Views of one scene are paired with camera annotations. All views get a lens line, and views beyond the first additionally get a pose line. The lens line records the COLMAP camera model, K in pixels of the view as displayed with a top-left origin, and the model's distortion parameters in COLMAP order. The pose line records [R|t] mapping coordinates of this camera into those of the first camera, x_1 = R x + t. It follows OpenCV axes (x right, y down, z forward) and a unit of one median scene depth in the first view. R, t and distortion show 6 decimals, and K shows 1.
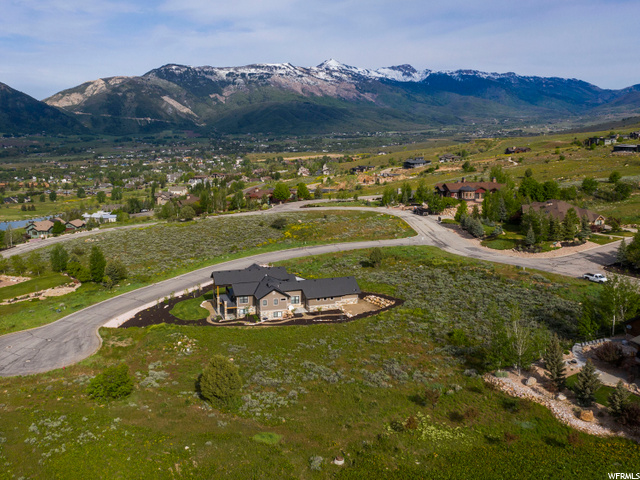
lens RADIAL K [[655.1, 0, 308.2], [0, 655.1, 239.1], [0, 0, 1]] dist [-0.010629, 0.005224]
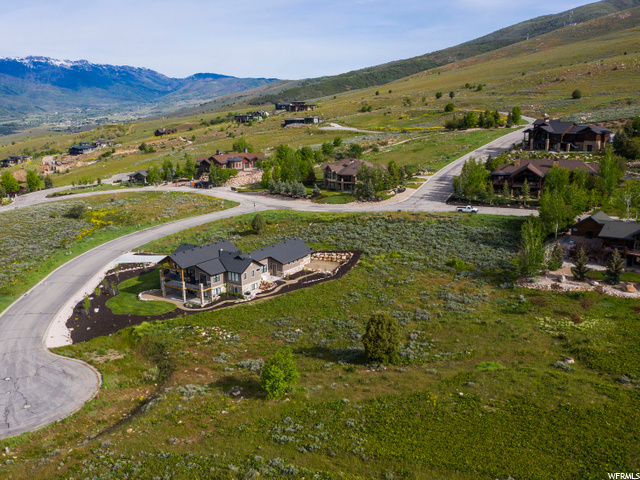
lens RADIAL K [[655.1, 0, 308.2], [0, 655.1, 239.1], [0, 0, 1]] dist [-0.010629, 0.005224]
pose [[0.787411, -0.141251, 0.600027, -0.172980], [0.133923, 0.989342, 0.057153, 0.001841], [-0.601705, 0.035354, 0.797936, 0.069807]]
